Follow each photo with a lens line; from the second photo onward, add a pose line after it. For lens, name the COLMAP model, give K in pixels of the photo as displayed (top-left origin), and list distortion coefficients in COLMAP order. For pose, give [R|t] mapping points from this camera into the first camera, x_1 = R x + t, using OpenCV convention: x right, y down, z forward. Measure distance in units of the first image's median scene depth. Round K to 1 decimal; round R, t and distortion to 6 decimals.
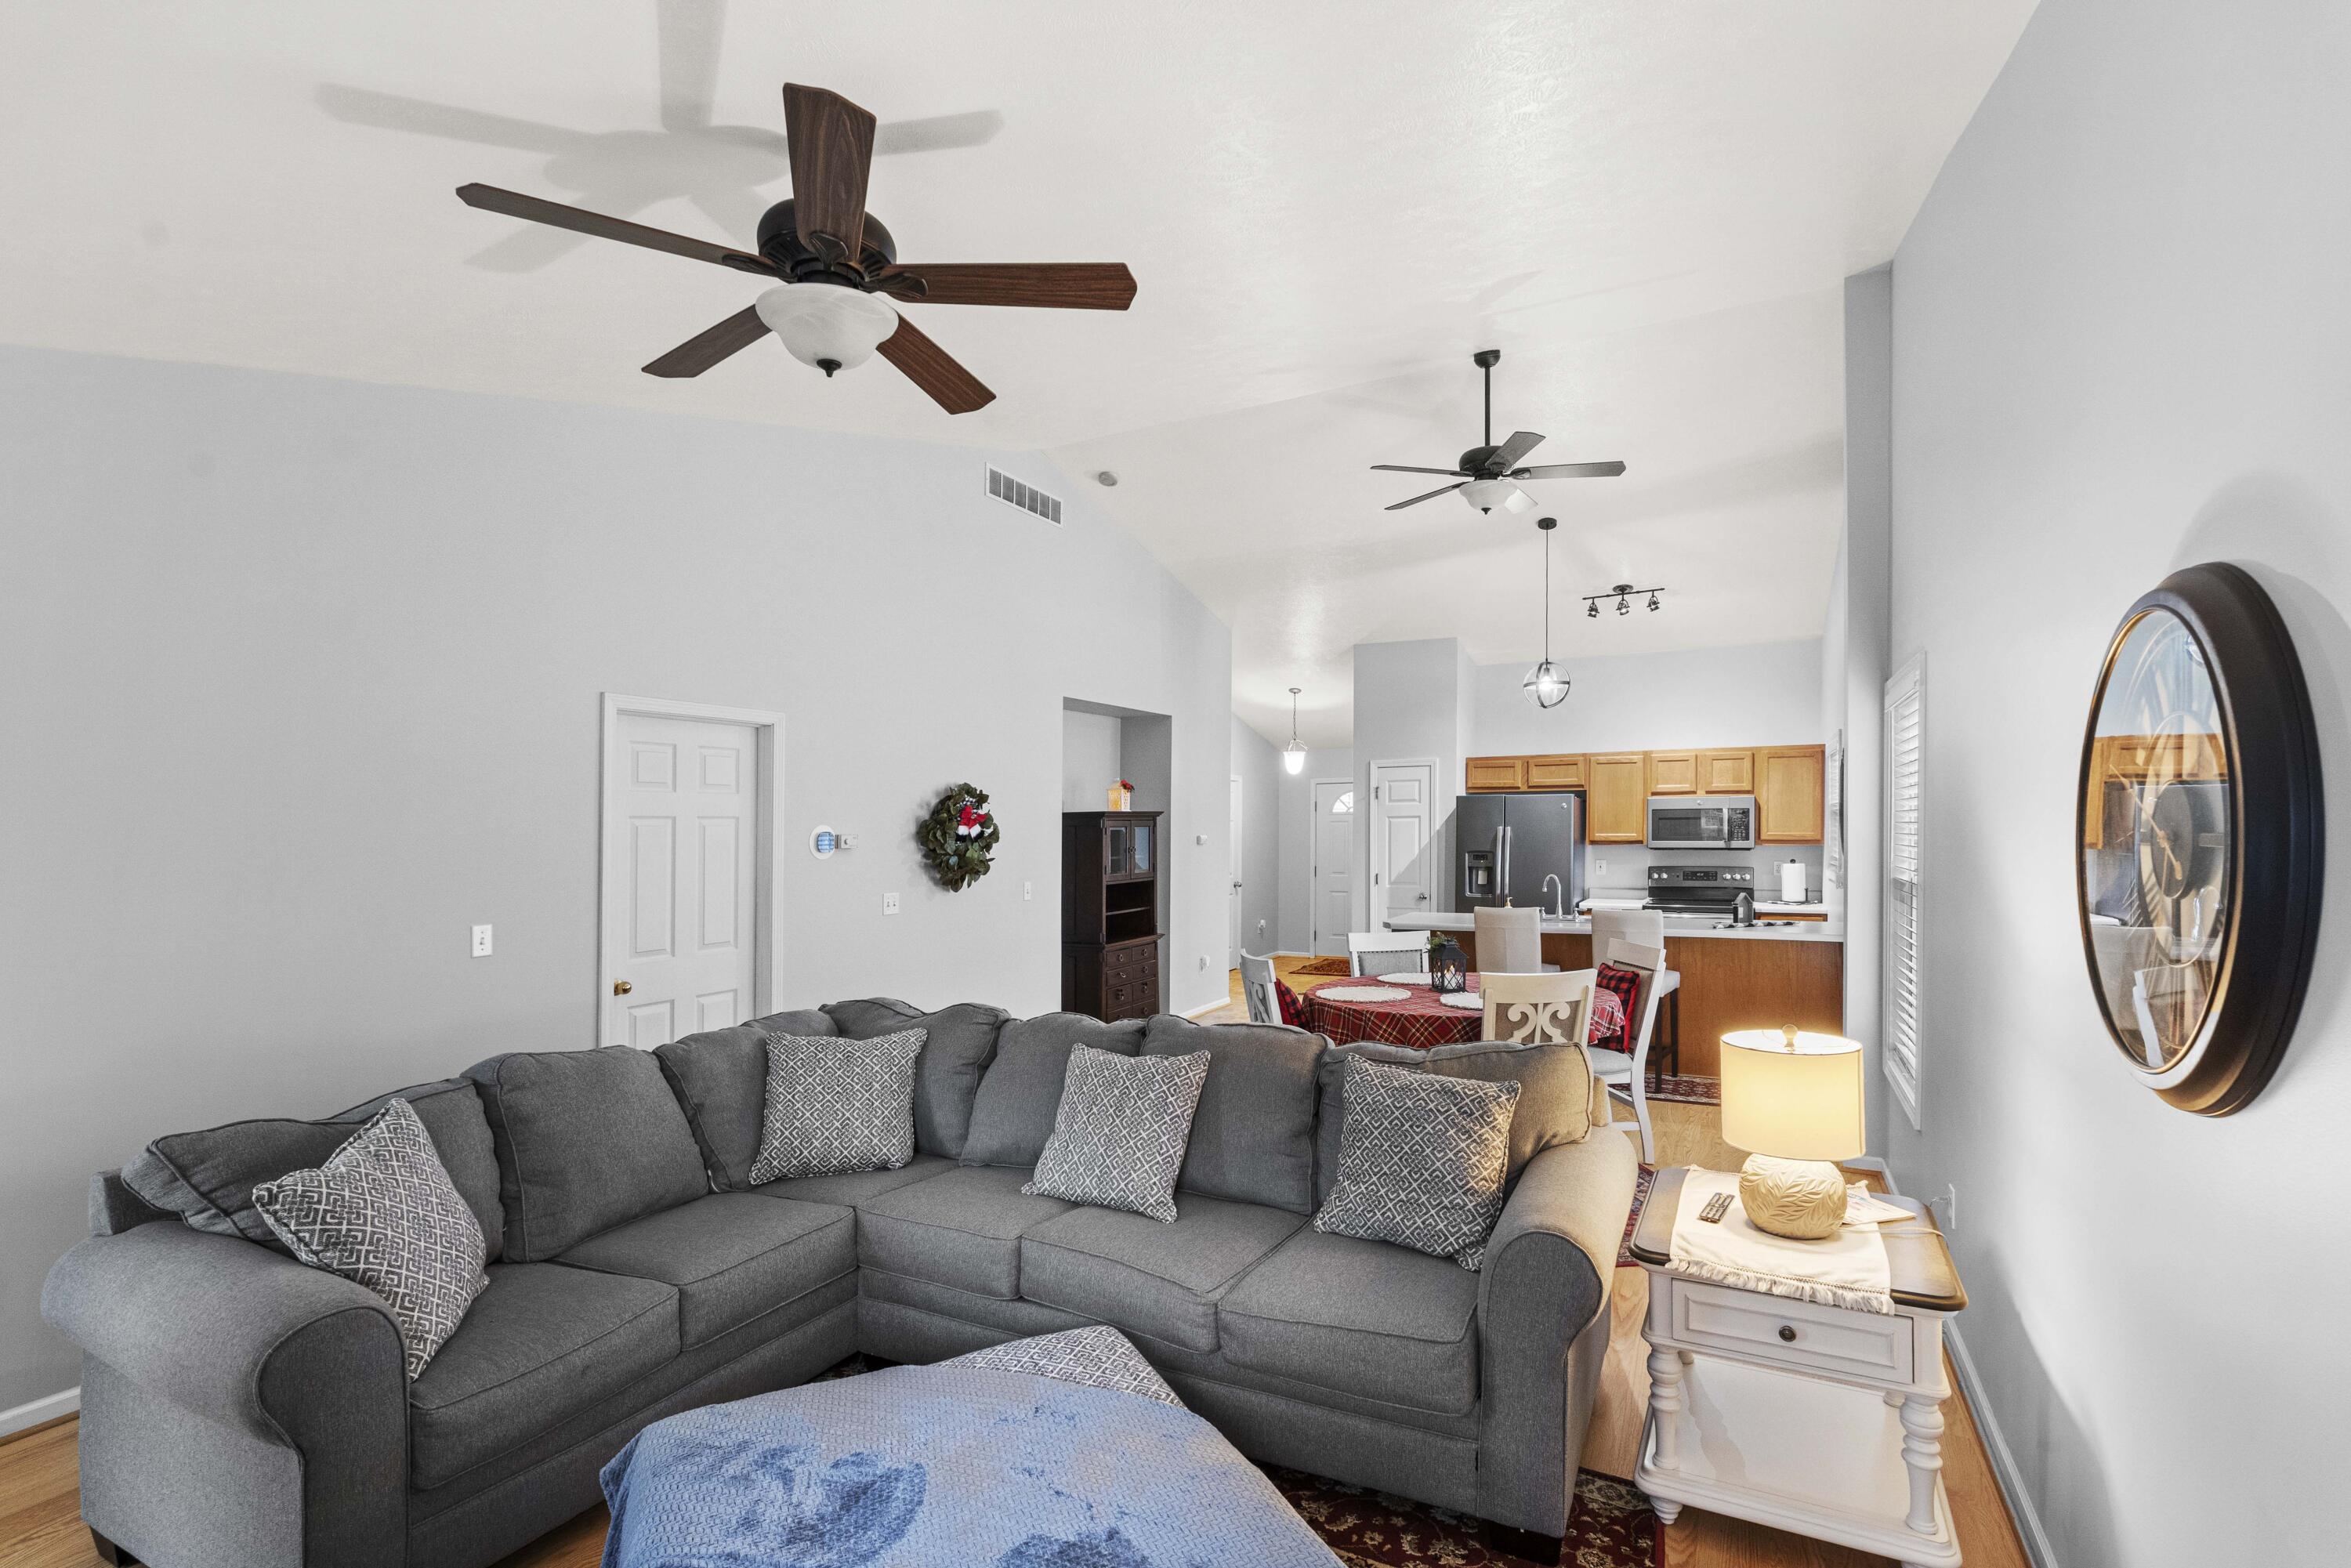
lens RADIAL K [[1084.6, 0, 1176.4], [0, 1084.6, 821.5], [0, 0, 1]] dist [0.000047, -0.000001]
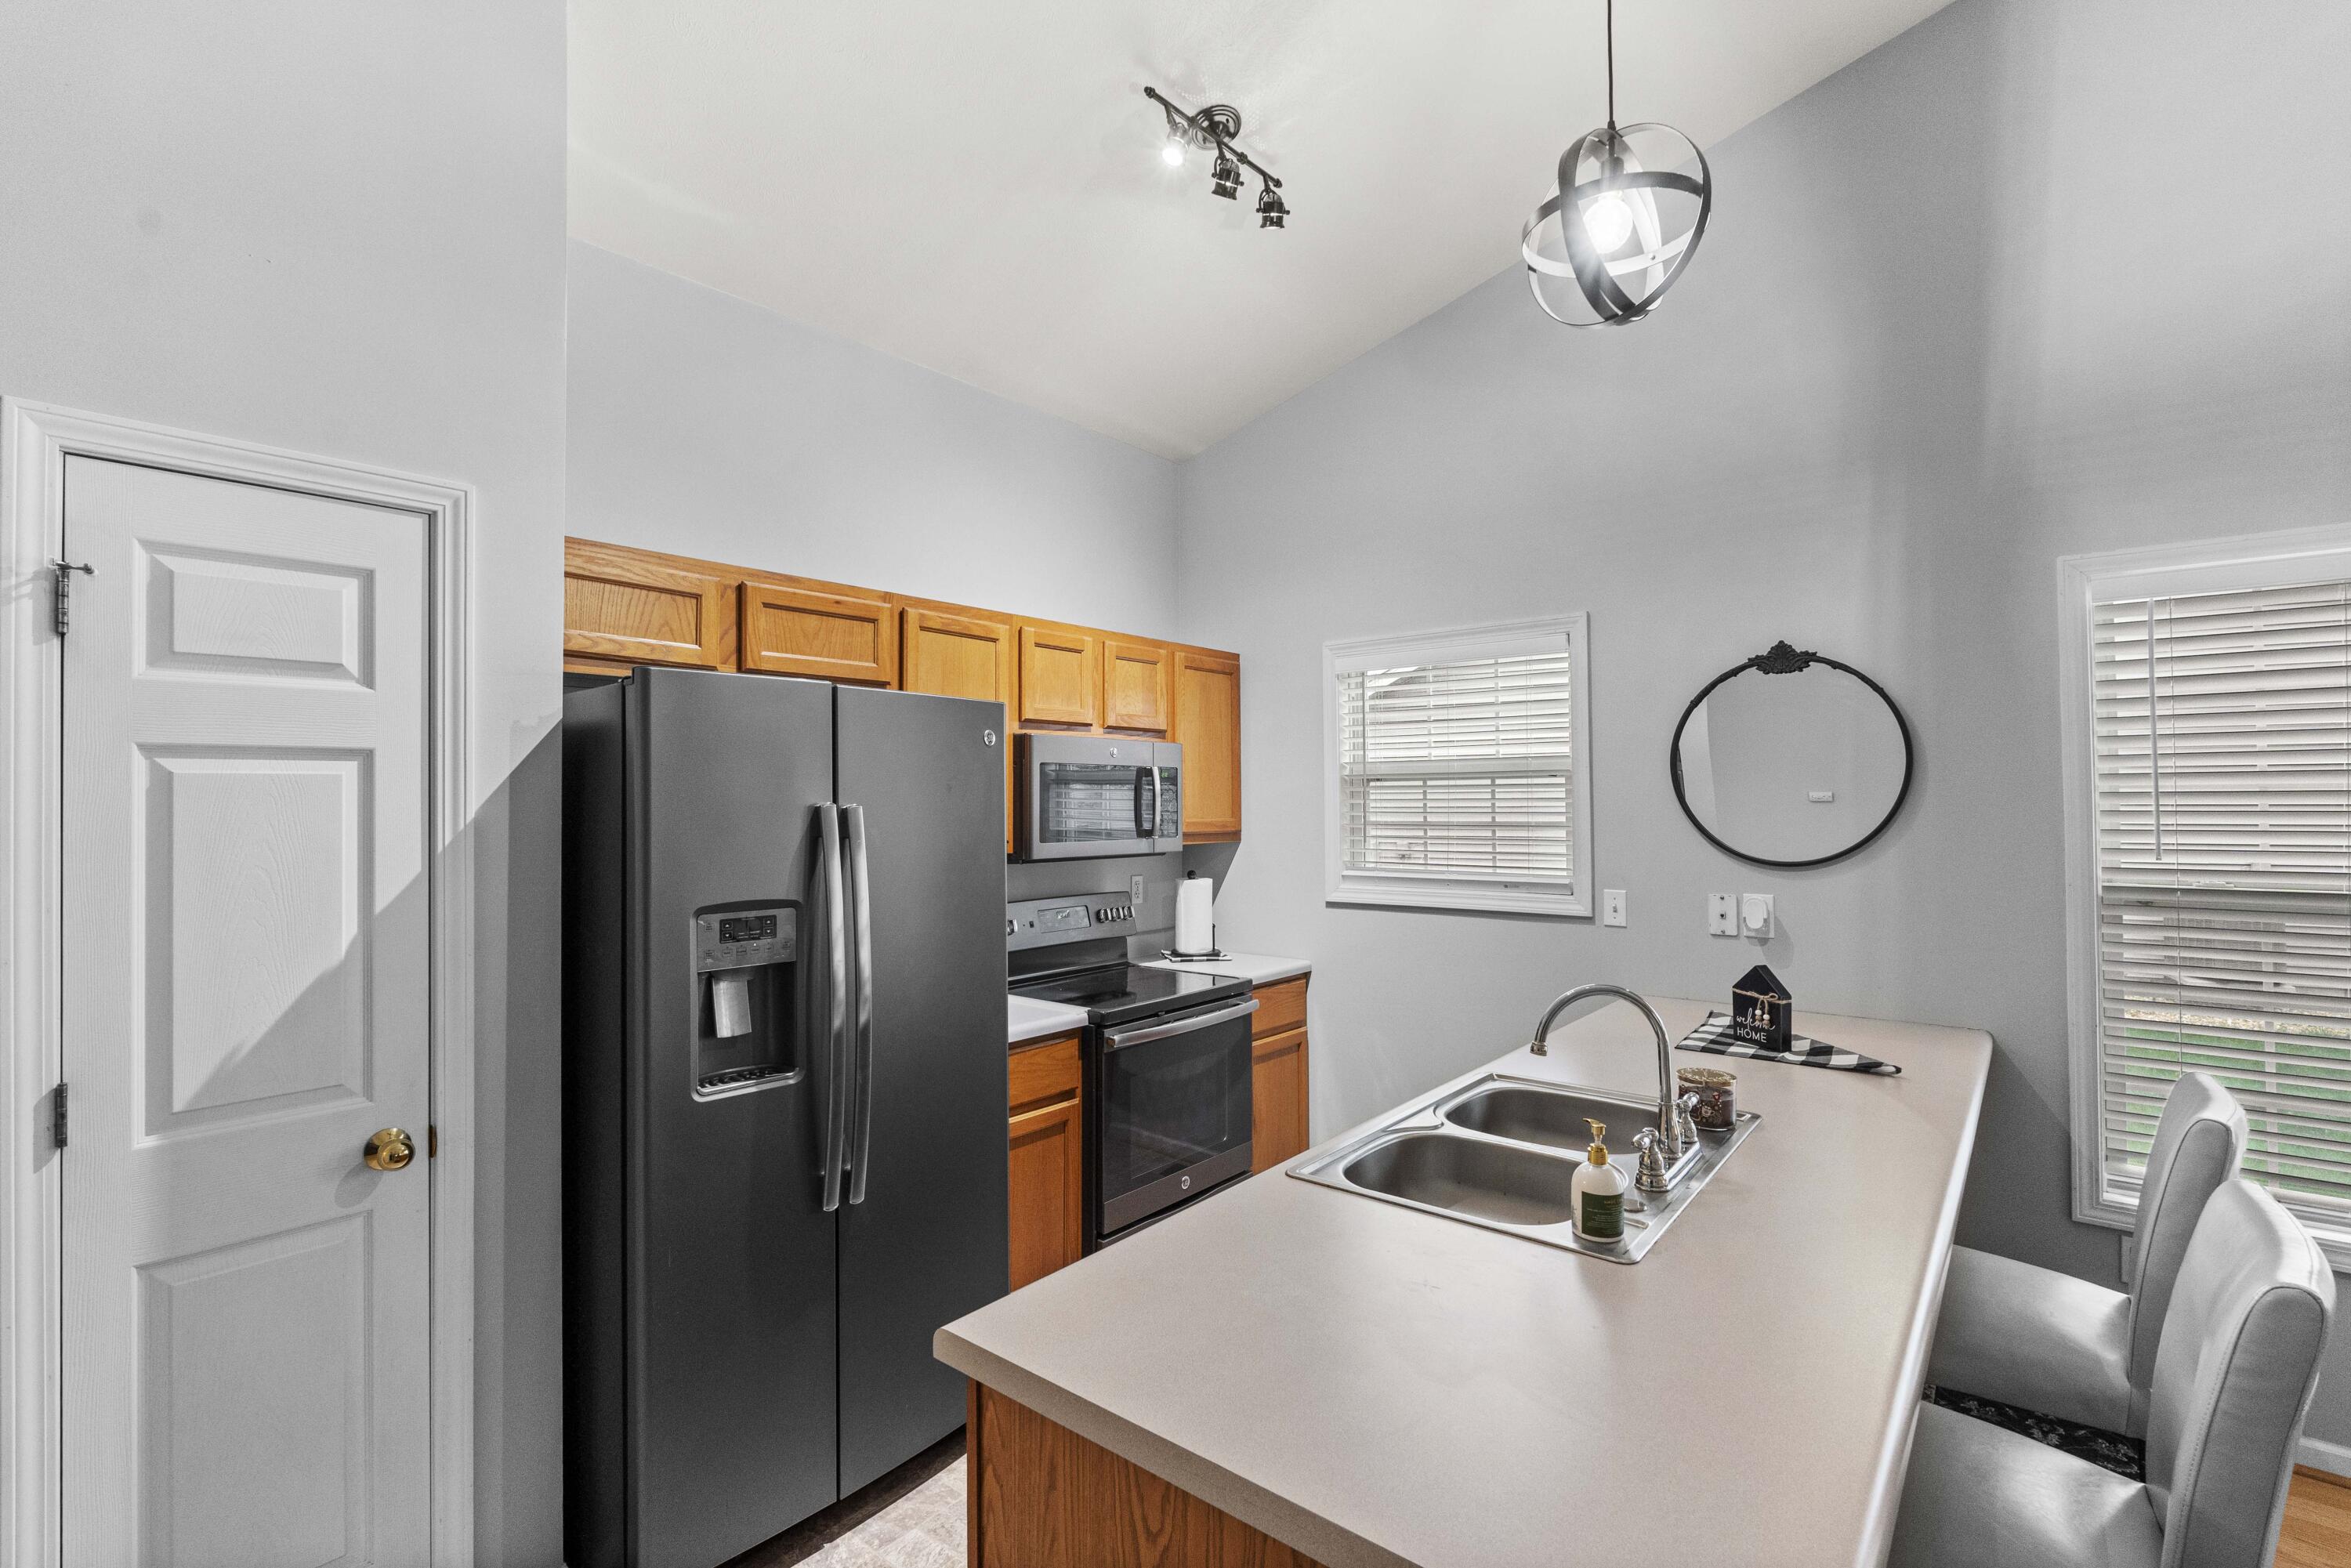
lens RADIAL K [[1077.5, 0, 1175.5], [0, 1077.5, 784.0], [0, 0, 1]] dist [0.000566, 0.000149]
pose [[0.215326, 0.022027, 0.976294, 0.062155], [0.004111, 0.999716, -0.023462, 0.005974], [-0.976534, 0.009065, 0.215174, 0.852741]]
